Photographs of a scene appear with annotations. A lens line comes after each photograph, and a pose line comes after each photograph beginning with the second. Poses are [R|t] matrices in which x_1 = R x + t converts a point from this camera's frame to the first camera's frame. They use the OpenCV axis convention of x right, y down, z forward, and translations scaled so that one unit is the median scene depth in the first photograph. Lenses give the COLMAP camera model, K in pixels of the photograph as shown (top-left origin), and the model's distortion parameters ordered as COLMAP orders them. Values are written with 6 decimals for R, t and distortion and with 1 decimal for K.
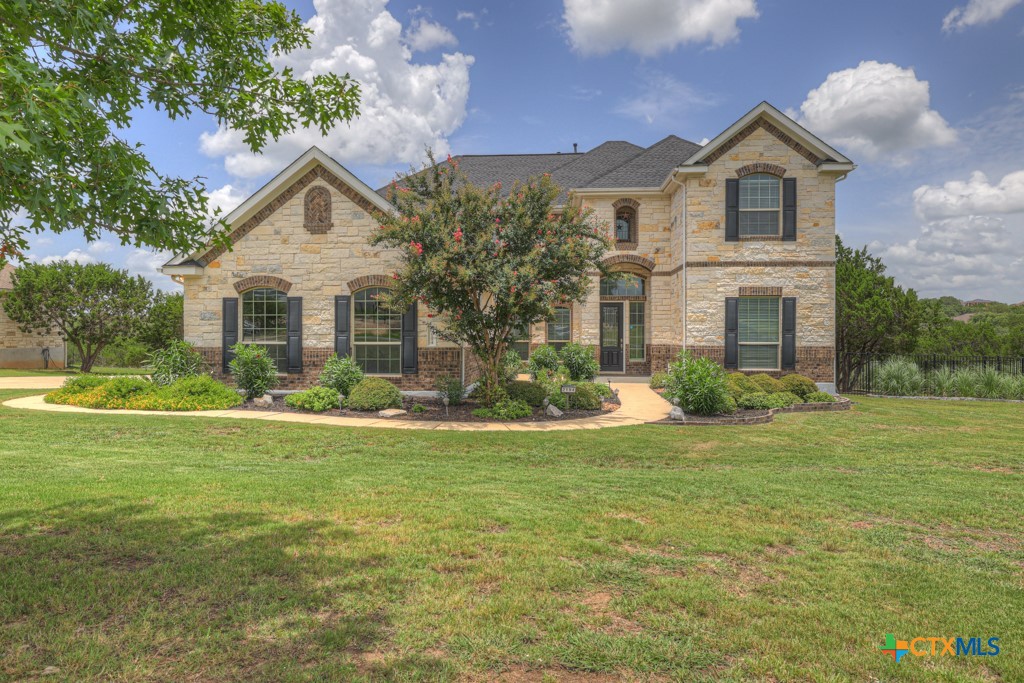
lens RADIAL K [[654.4, 0, 510.9], [0, 654.4, 348.6], [0, 0, 1]] dist [0.071374, -0.006824]
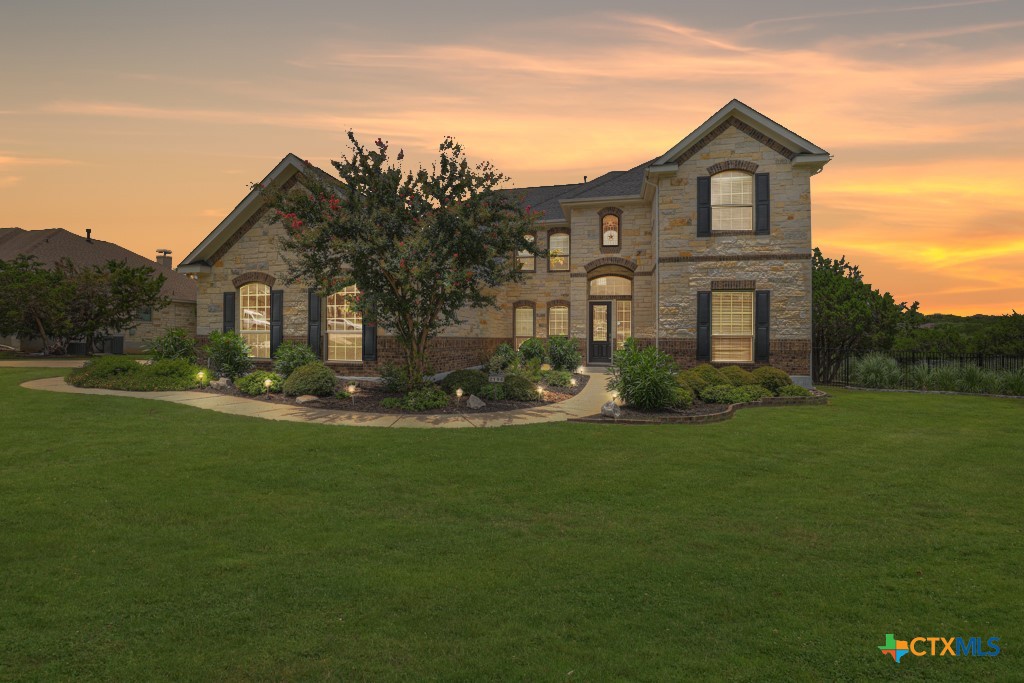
lens RADIAL K [[438.3, 0, 509.9], [0, 438.3, 343.5], [0, 0, 1]] dist [-0.000420, 0.001445]
pose [[0.986711, 0.006111, -0.162370, 0.148314], [-0.007886, 0.999916, -0.010288, 0.013079], [0.162294, 0.011432, 0.986676, 0.278976]]
